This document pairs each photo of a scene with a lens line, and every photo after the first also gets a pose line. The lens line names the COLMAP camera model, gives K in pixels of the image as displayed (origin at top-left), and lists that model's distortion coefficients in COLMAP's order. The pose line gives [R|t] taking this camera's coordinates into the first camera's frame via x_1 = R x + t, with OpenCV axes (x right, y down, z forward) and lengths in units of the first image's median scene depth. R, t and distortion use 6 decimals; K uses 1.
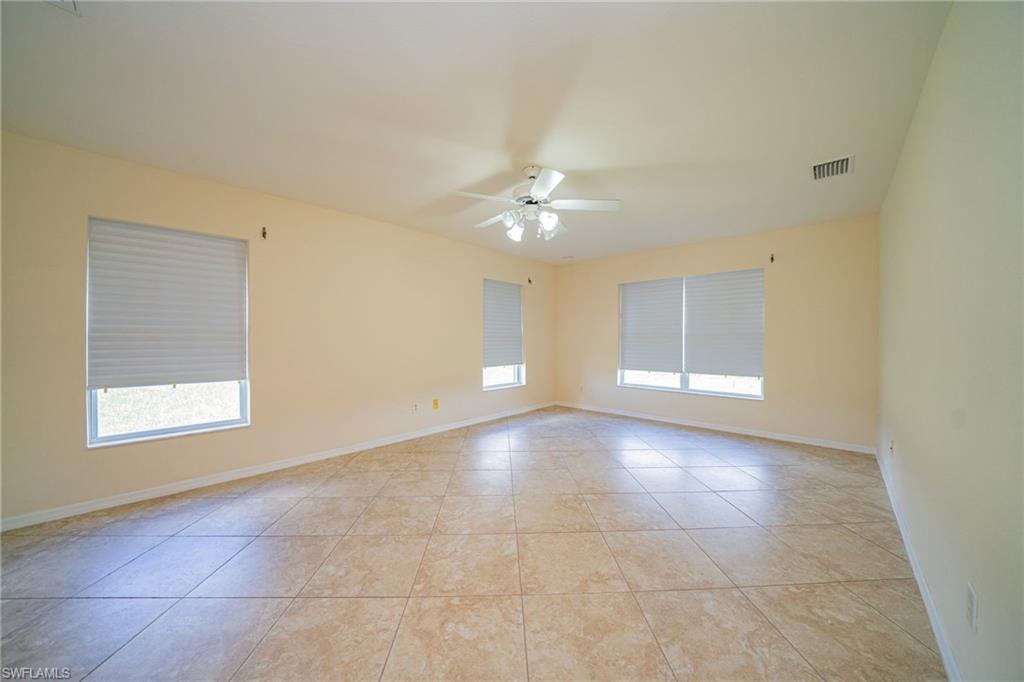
lens RADIAL K [[355.7, 0, 513.5], [0, 355.7, 339.2], [0, 0, 1]] dist [-0.027586, 0.003830]
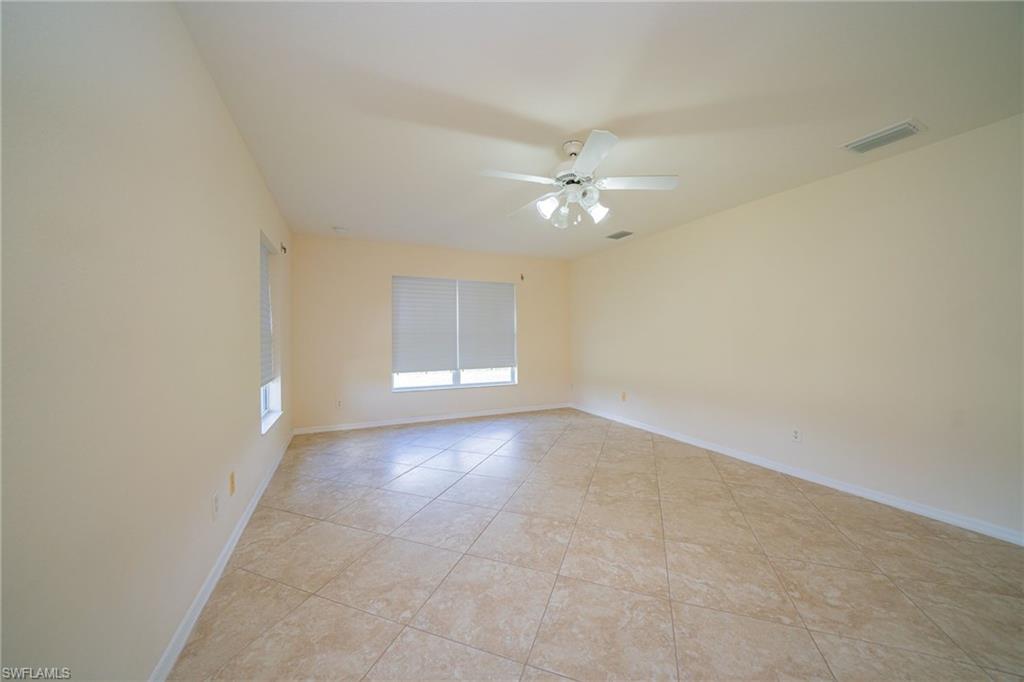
lens RADIAL K [[355.7, 0, 513.5], [0, 355.7, 339.2], [0, 0, 1]] dist [-0.027586, 0.003830]
pose [[0.365482, -0.006120, 0.930798, -0.738531], [0.003573, 0.999980, 0.005172, -0.002420], [-0.930812, 0.001436, 0.365496, 0.735930]]
